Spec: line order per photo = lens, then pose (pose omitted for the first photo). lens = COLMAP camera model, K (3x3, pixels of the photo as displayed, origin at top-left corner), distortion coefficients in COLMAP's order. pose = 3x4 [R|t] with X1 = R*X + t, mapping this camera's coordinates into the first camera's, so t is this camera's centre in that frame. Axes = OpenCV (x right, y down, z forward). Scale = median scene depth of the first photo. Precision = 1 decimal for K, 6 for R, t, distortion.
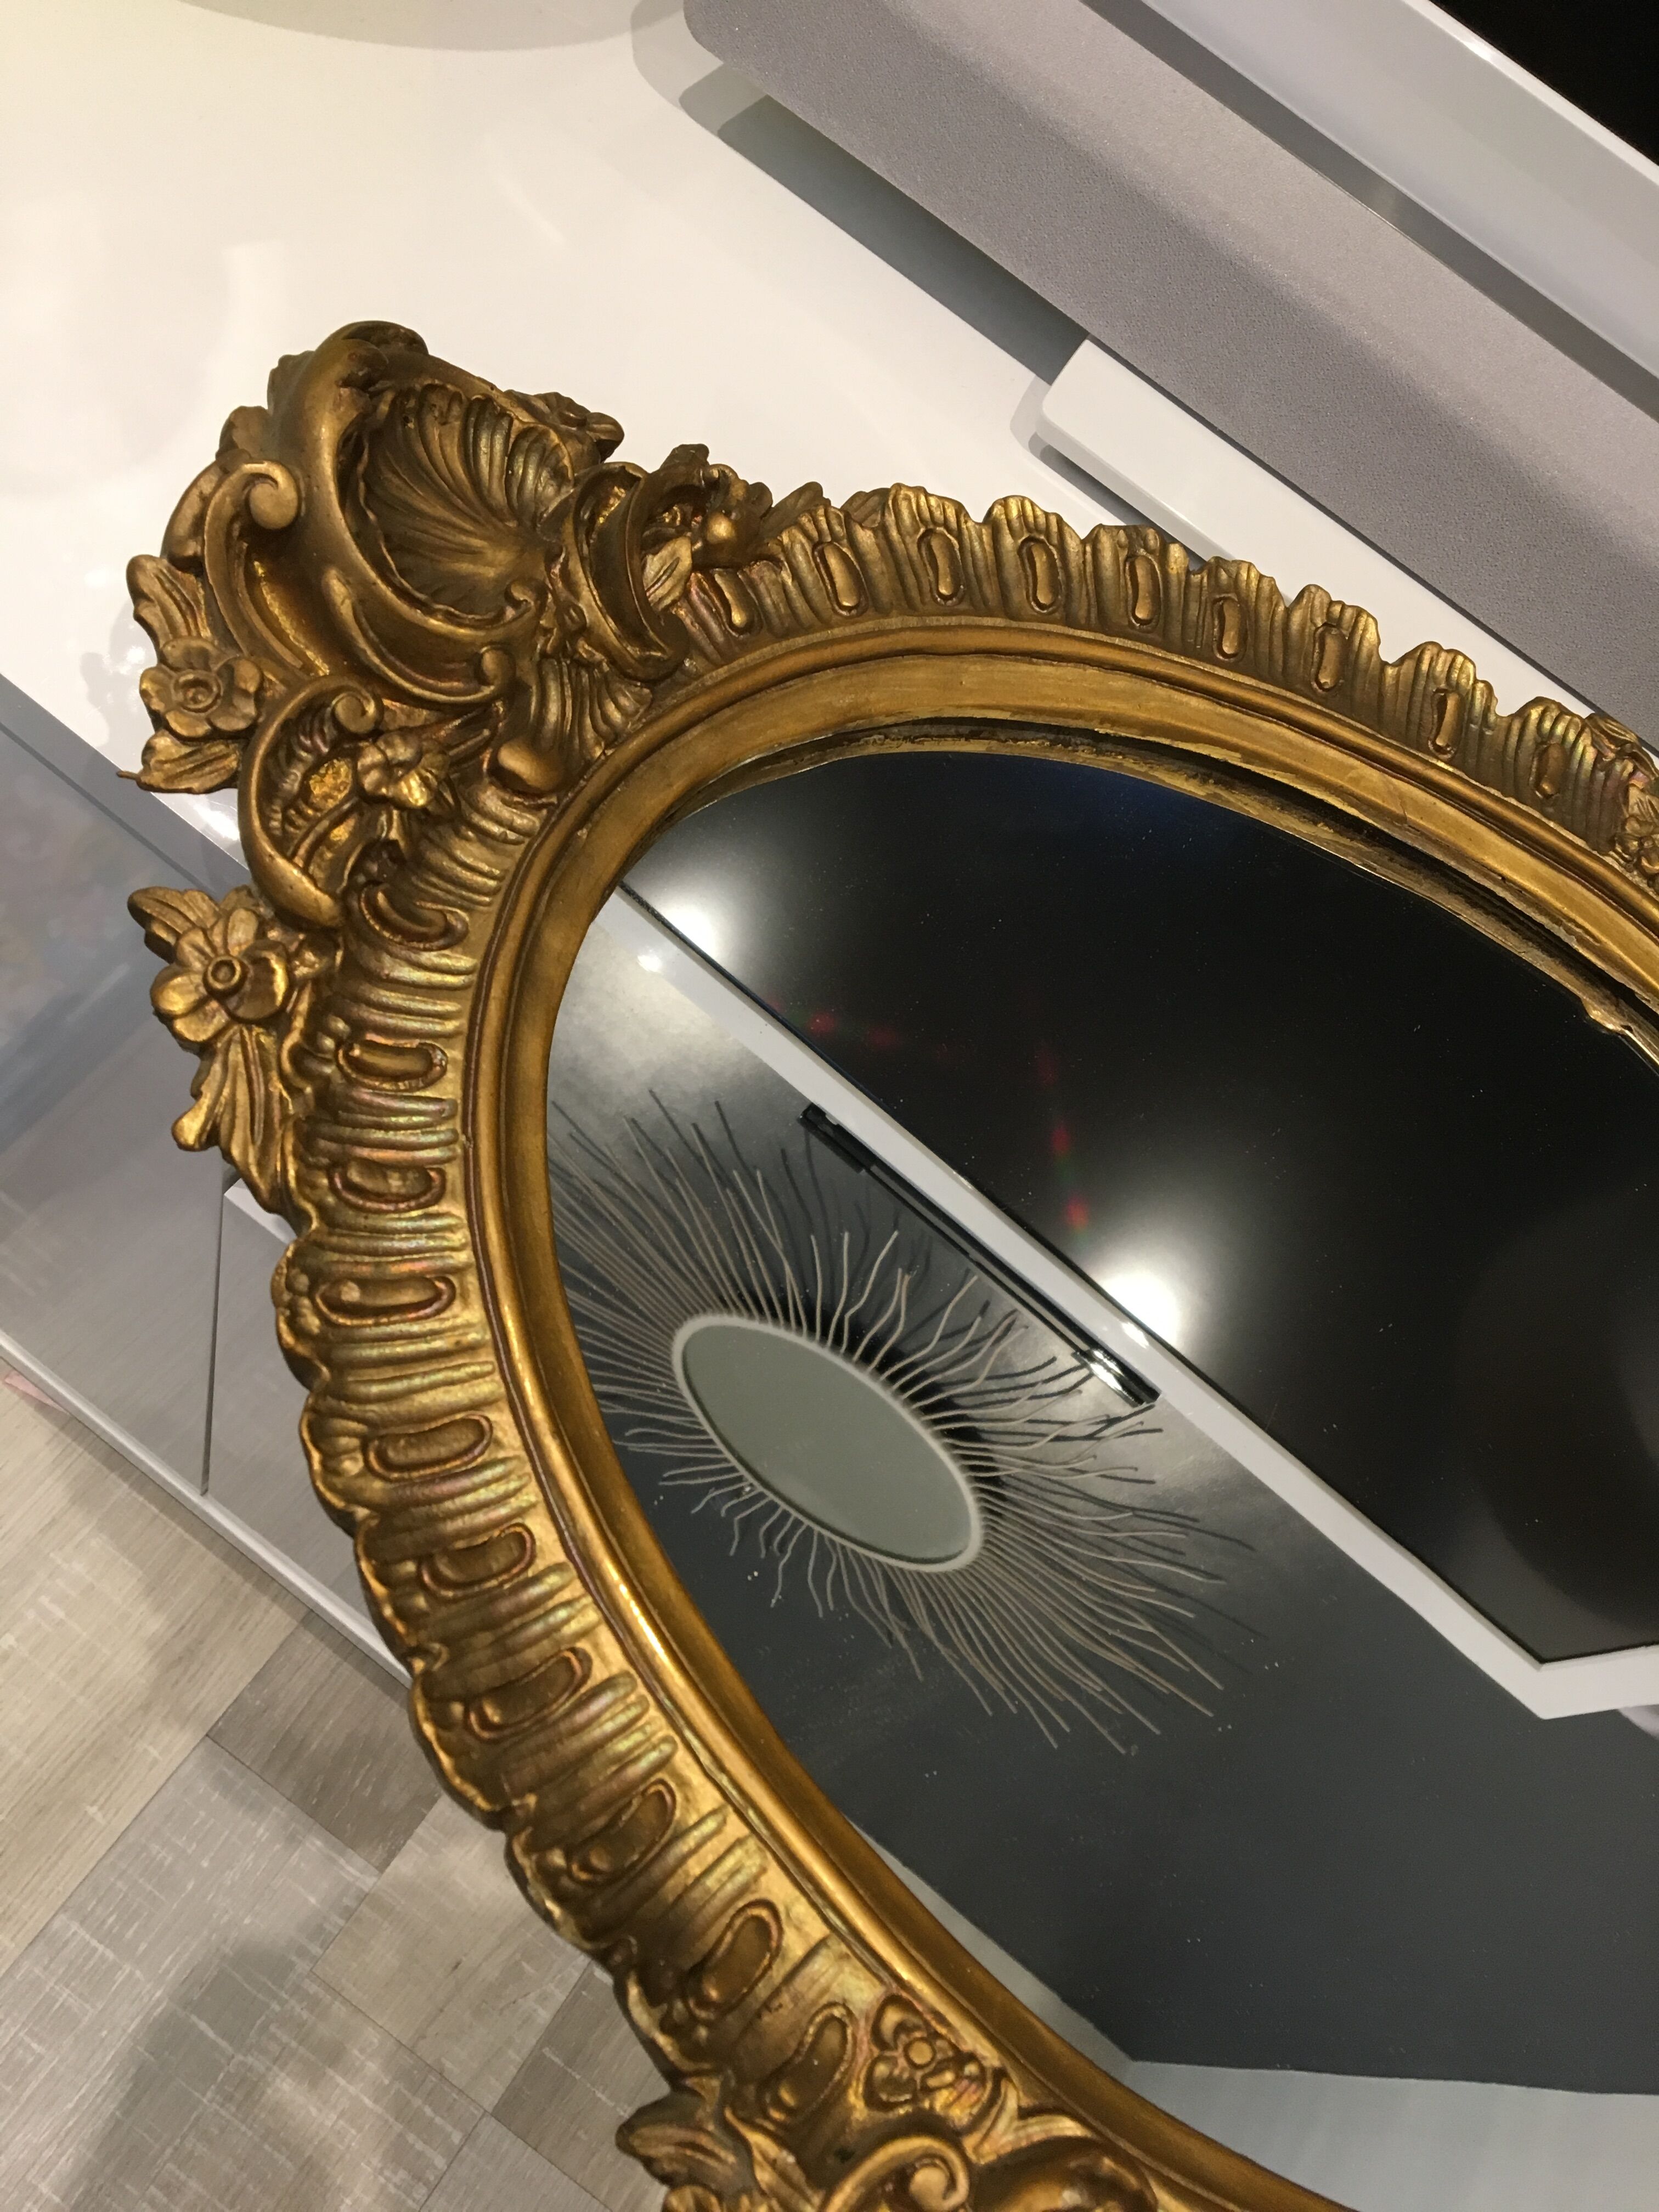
lens RADIAL K [[1863.4, 0, 828.2], [0, 1863.4, 1110.3], [0, 0, 1]] dist [0.085421, -0.141583]
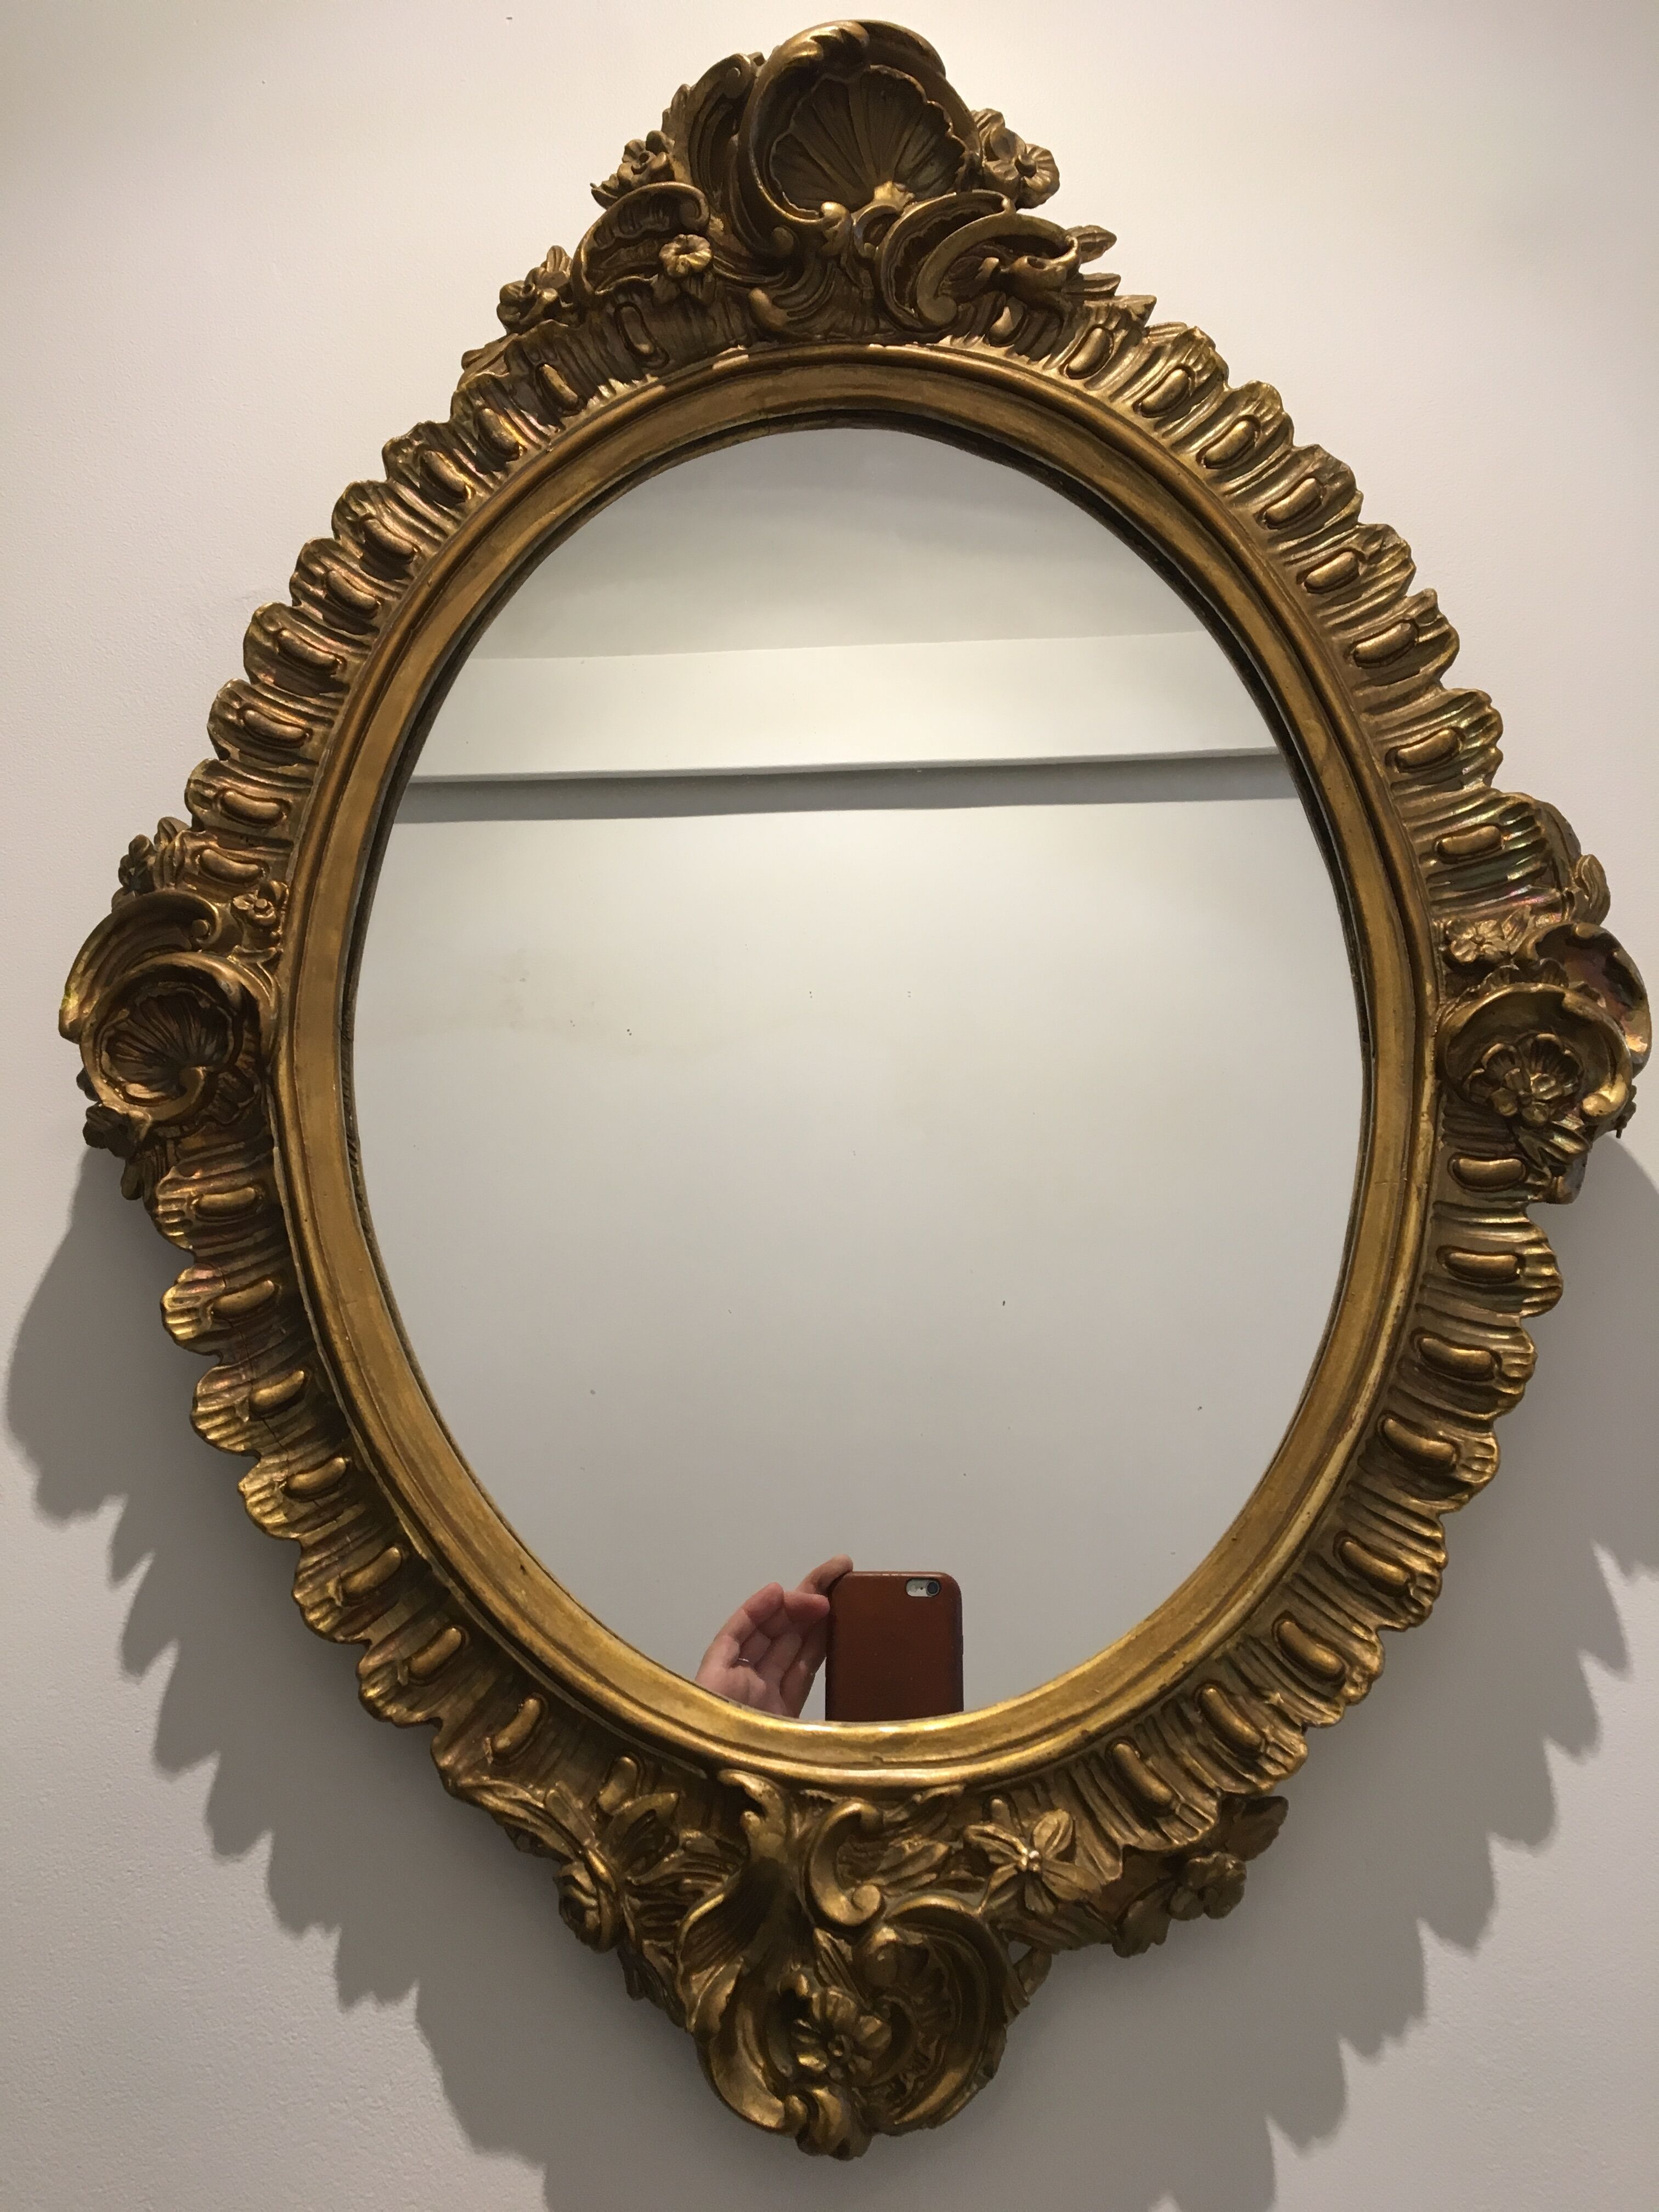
lens RADIAL K [[1869.3, 0, 825.6], [0, 1869.3, 1104.7], [0, 0, 1]] dist [0.079003, -0.127866]
pose [[0.508498, 0.661789, -0.550877, 0.901191], [-0.640419, 0.718324, 0.271799, -0.129021], [0.575581, 0.214583, 0.789088, -0.056554]]
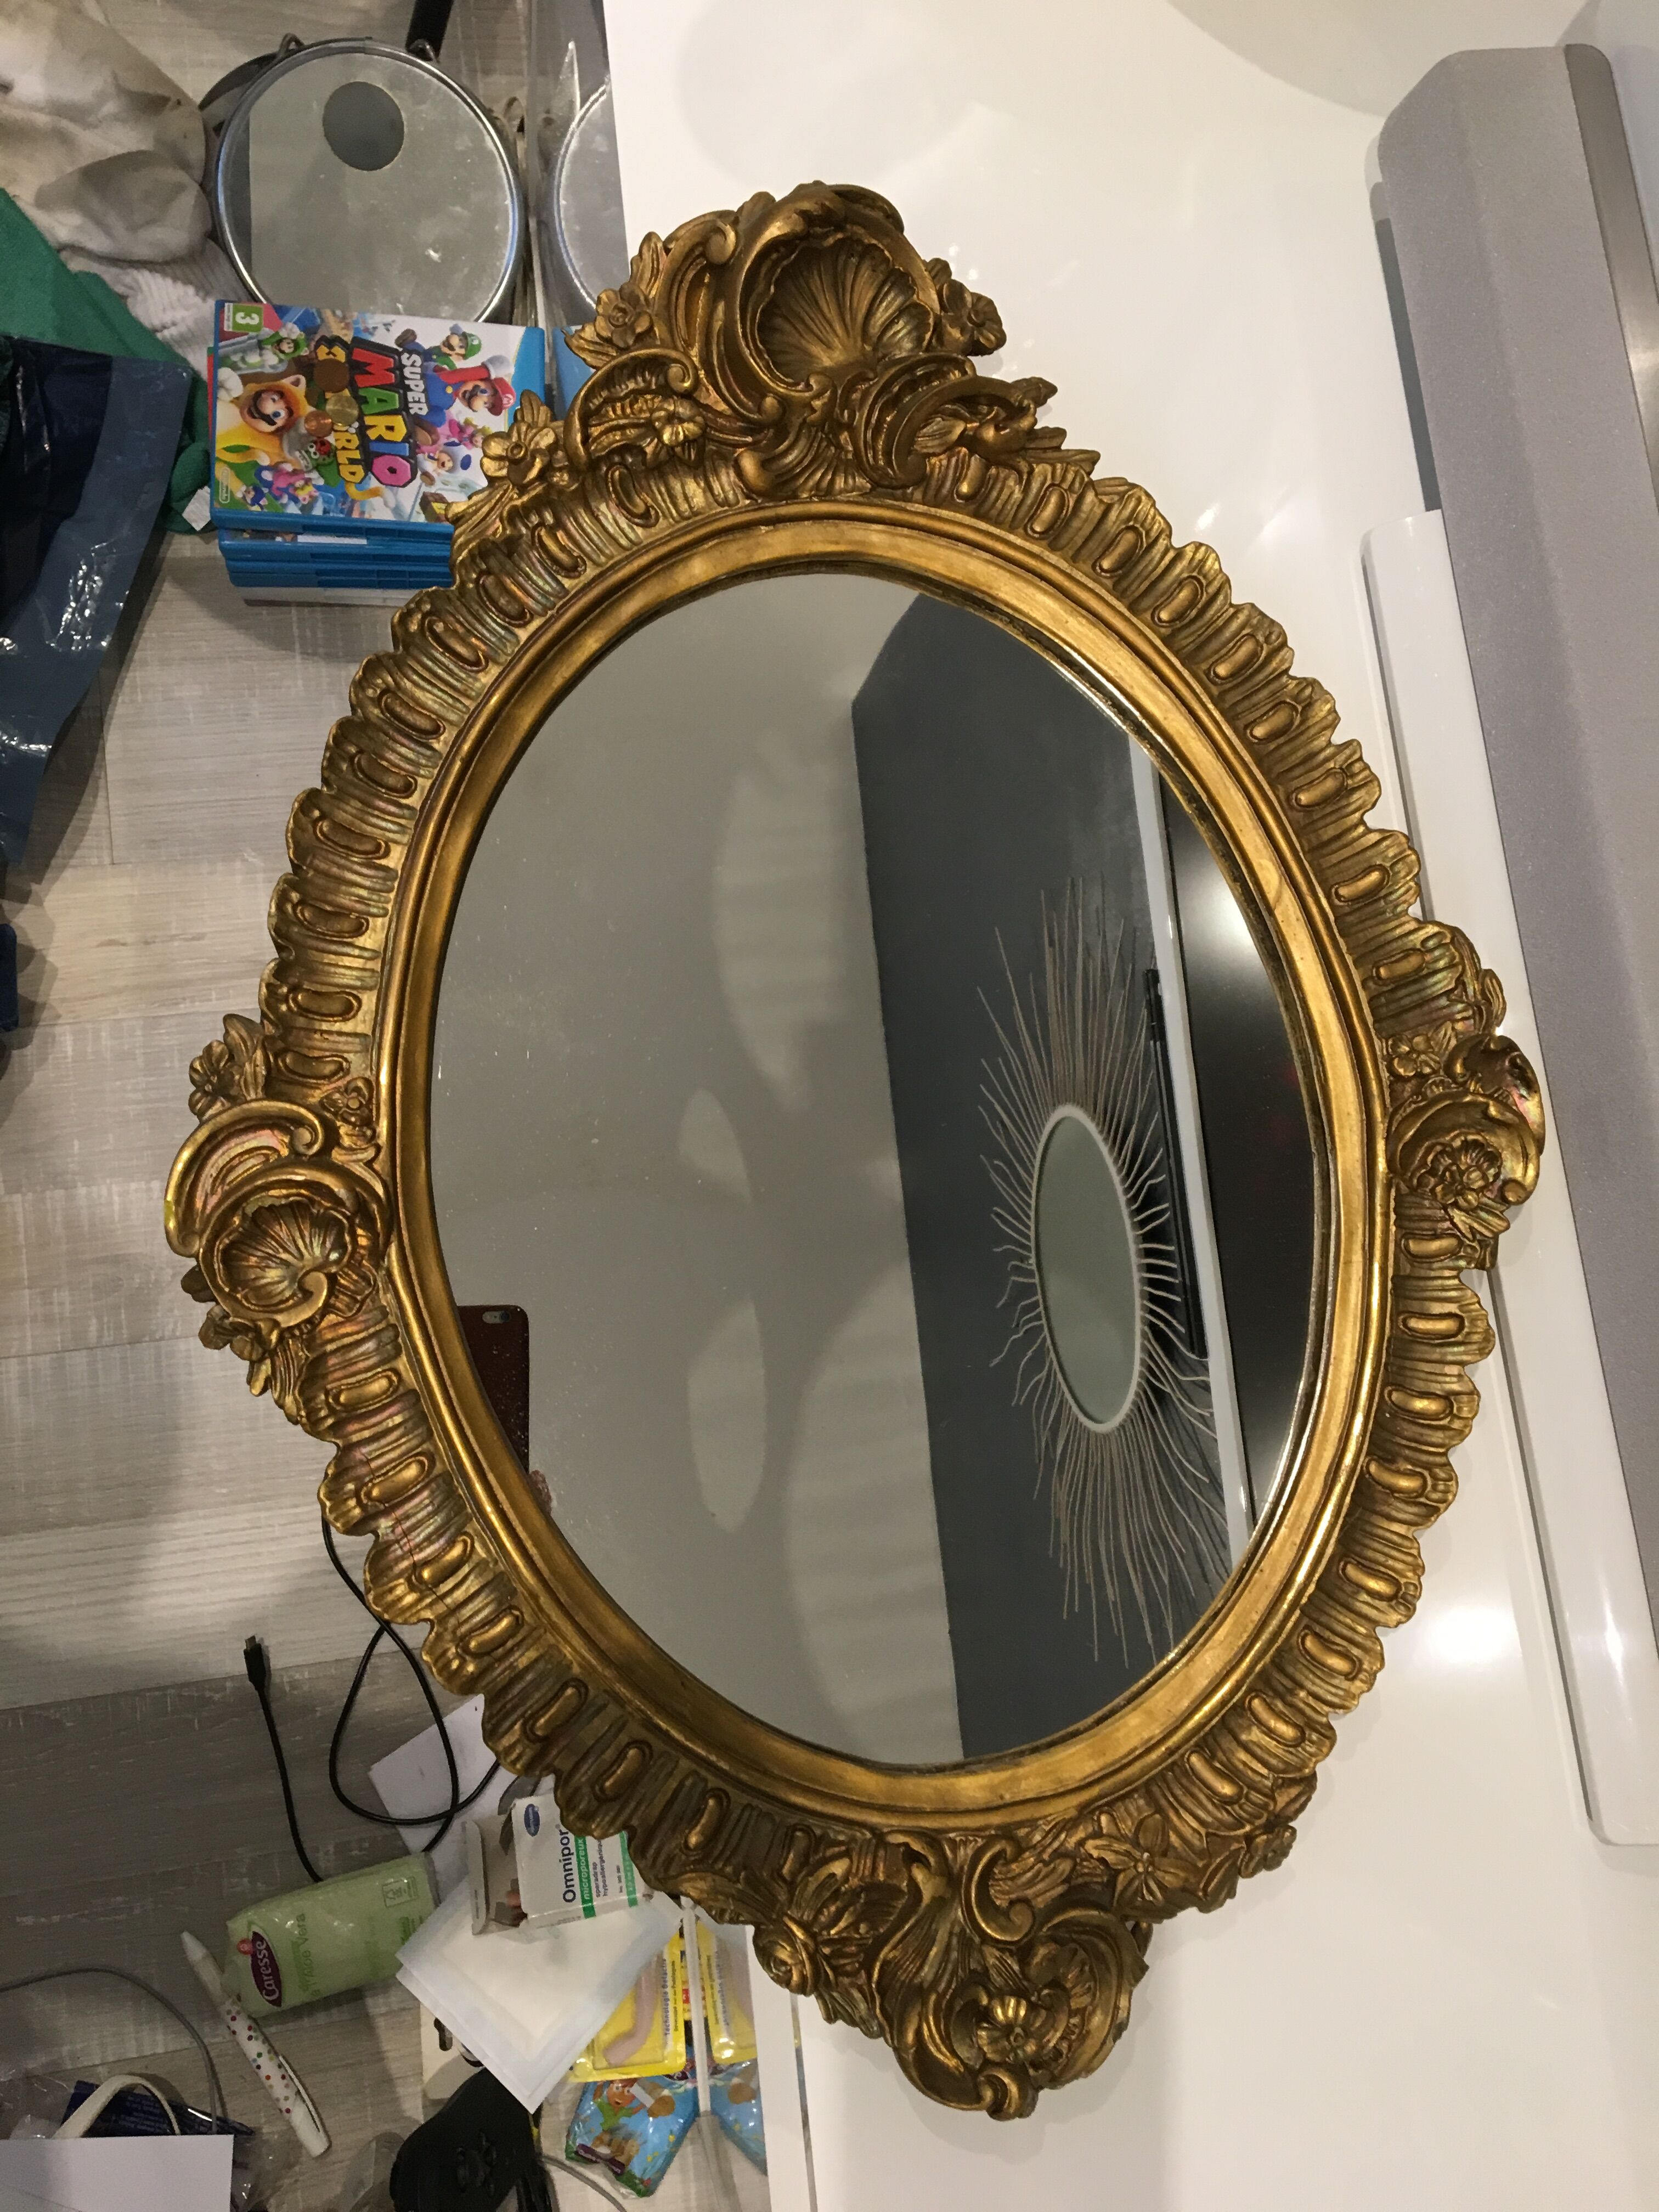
lens RADIAL K [[1869.3, 0, 825.6], [0, 1869.3, 1104.7], [0, 0, 1]] dist [0.079003, -0.127866]
pose [[0.664546, 0.680771, -0.308105, 0.588843], [-0.645864, 0.730656, 0.221363, -0.142055], [0.375816, 0.051888, 0.925240, -0.358889]]
